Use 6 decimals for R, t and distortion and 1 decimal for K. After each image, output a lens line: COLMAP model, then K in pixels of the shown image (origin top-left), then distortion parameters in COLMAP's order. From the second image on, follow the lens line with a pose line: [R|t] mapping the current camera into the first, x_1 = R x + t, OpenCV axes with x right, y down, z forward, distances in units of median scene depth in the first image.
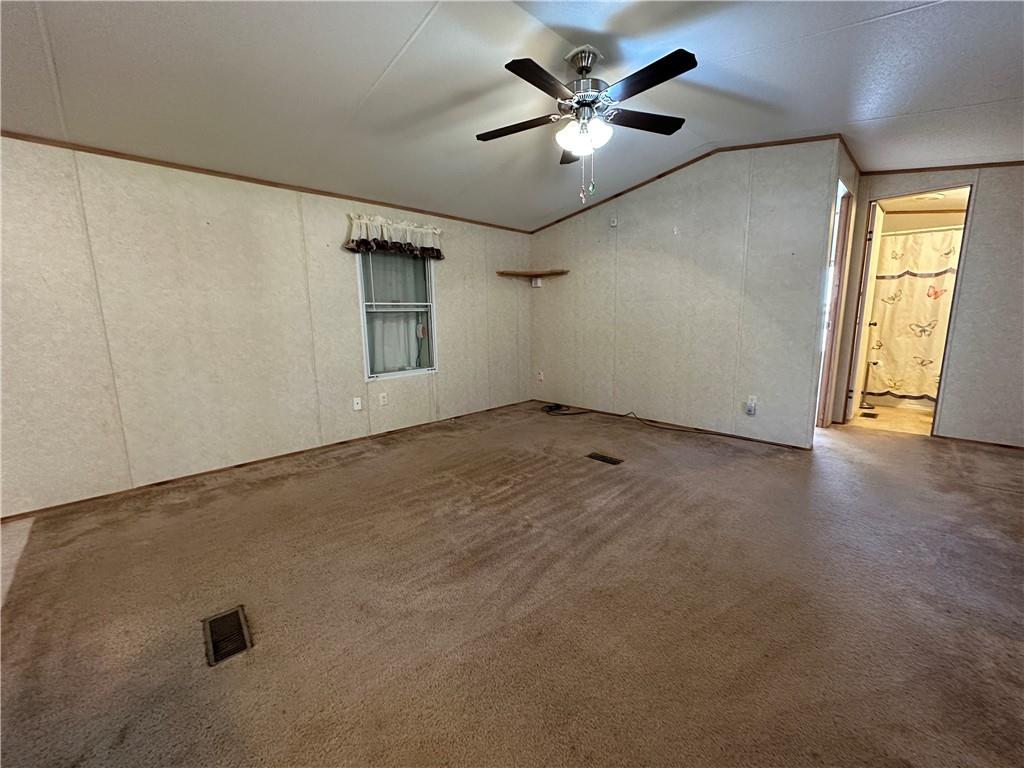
lens RADIAL K [[410.3, 0, 513.2], [0, 410.3, 383.6], [0, 0, 1]] dist [-0.000872, -0.000076]
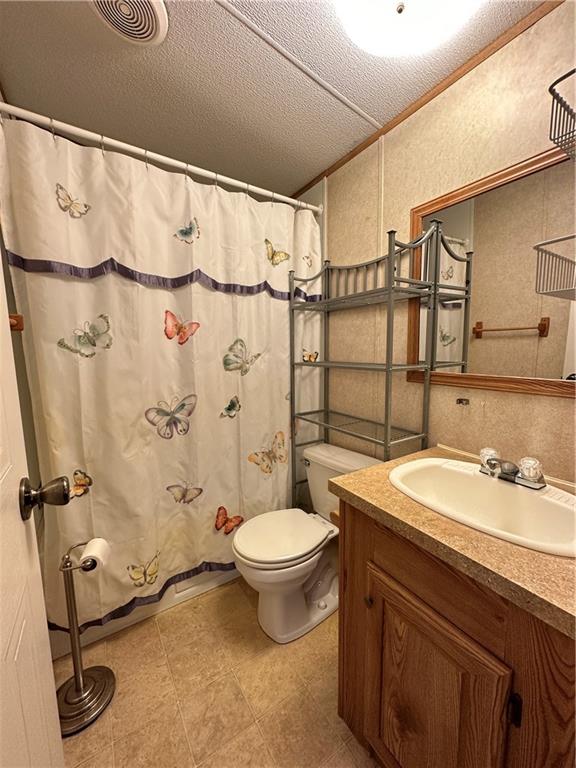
lens RADIAL K [[307.7, 0, 289.0], [0, 307.7, 384.6], [0, 0, 1]] dist [-0.000872, -0.000076]
pose [[0.201262, -0.103990, 0.974002, 0.726049], [0.175933, 0.982017, 0.068492, -0.164008], [-0.963608, 0.157574, 0.215938, 0.811306]]
